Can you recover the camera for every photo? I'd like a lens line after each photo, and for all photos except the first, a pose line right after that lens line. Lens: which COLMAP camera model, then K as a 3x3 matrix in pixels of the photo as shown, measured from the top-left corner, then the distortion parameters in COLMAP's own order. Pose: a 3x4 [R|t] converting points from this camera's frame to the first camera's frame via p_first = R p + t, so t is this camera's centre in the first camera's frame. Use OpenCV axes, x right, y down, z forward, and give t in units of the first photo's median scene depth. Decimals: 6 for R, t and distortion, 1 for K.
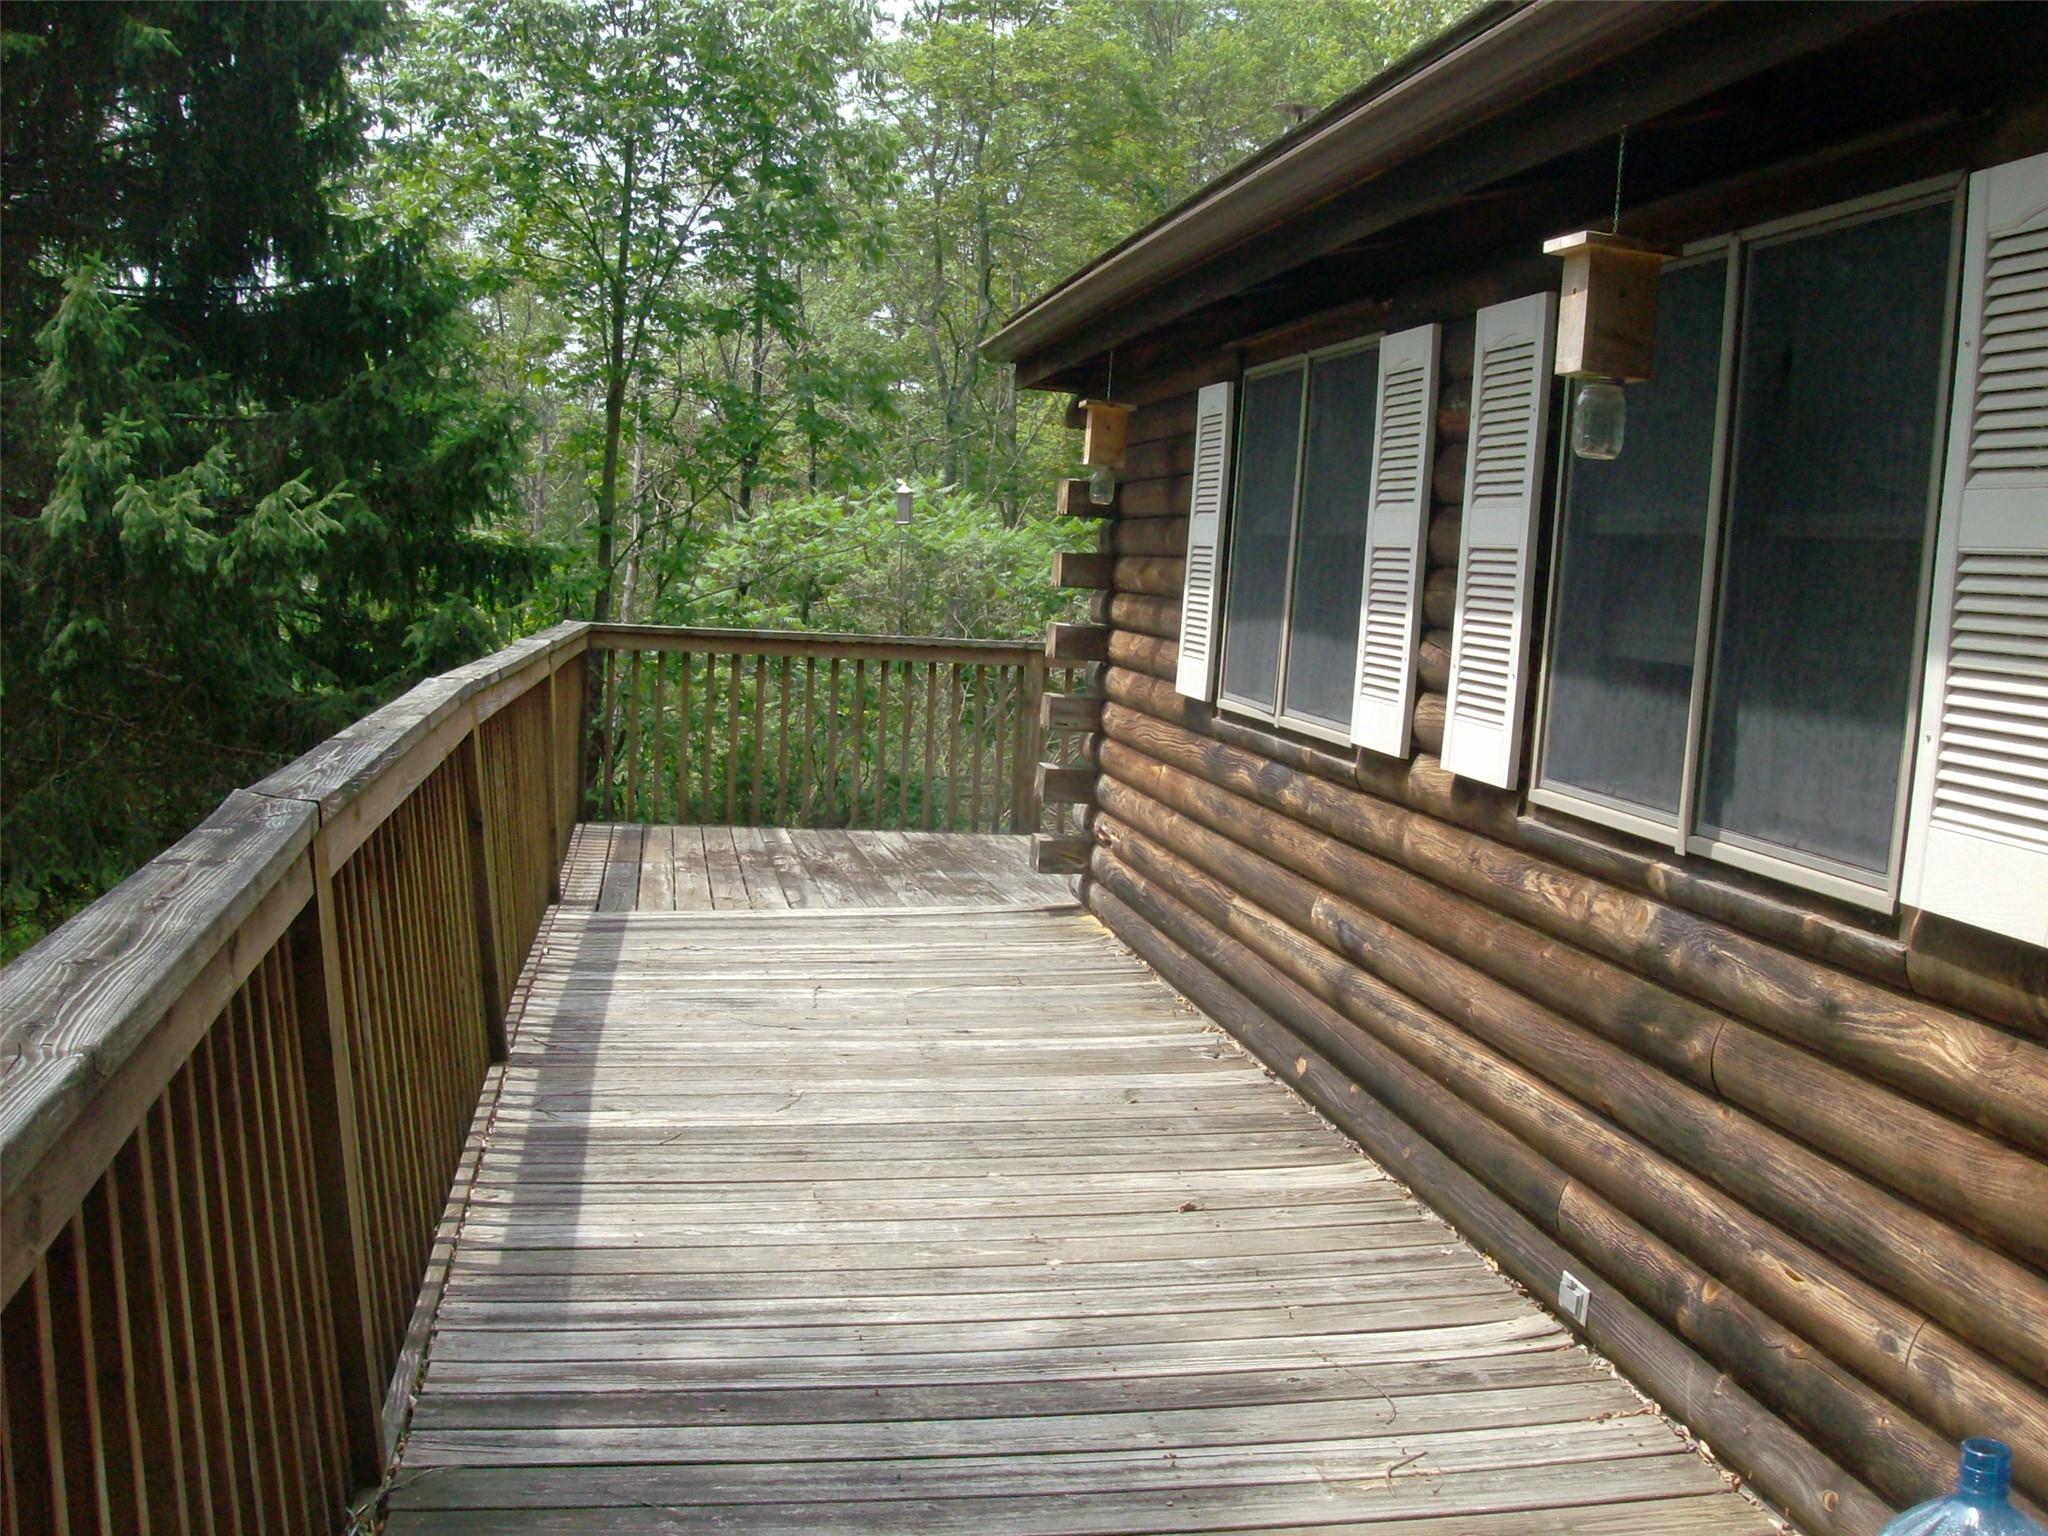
lens RADIAL K [[1912.9, 0, 1024.0], [0, 1912.9, 768.0], [0, 0, 1]] dist [-0.000170, -0.000190]
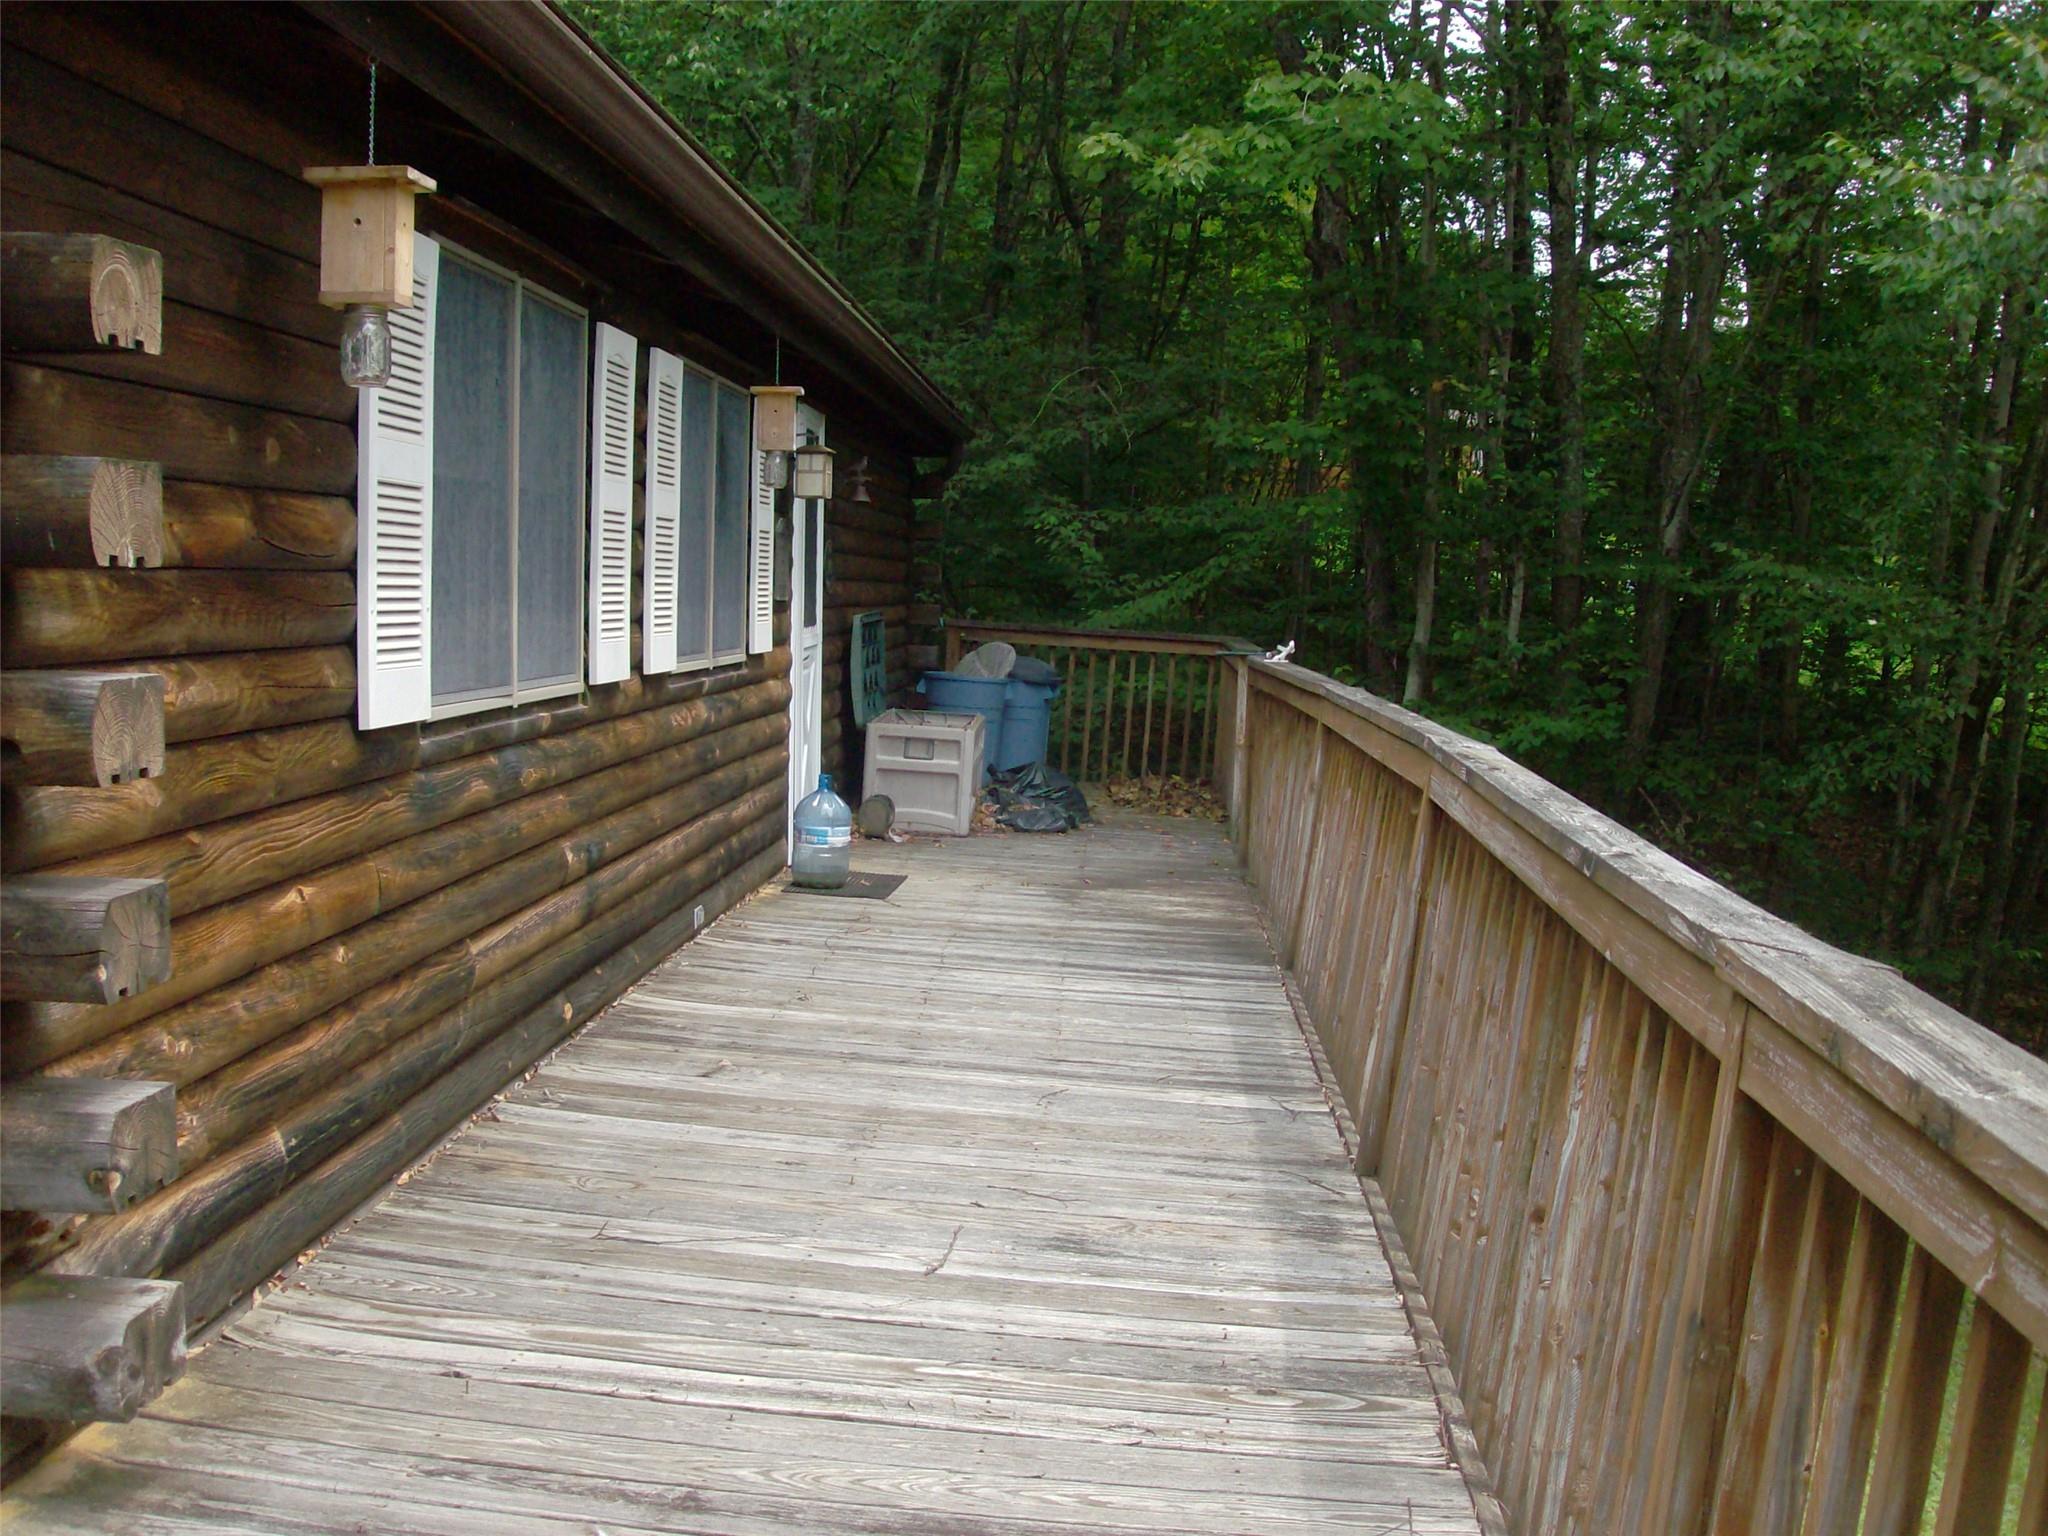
lens RADIAL K [[1495.0, 0, 1024.0], [0, 1495.0, 768.0], [0, 0, 1]] dist [-0.000755, -0.000163]
pose [[-0.960321, -0.122237, 0.250684, -0.310935], [-0.058991, 0.967526, 0.245793, -0.206186], [-0.272588, 0.221252, -0.936346, 1.859151]]
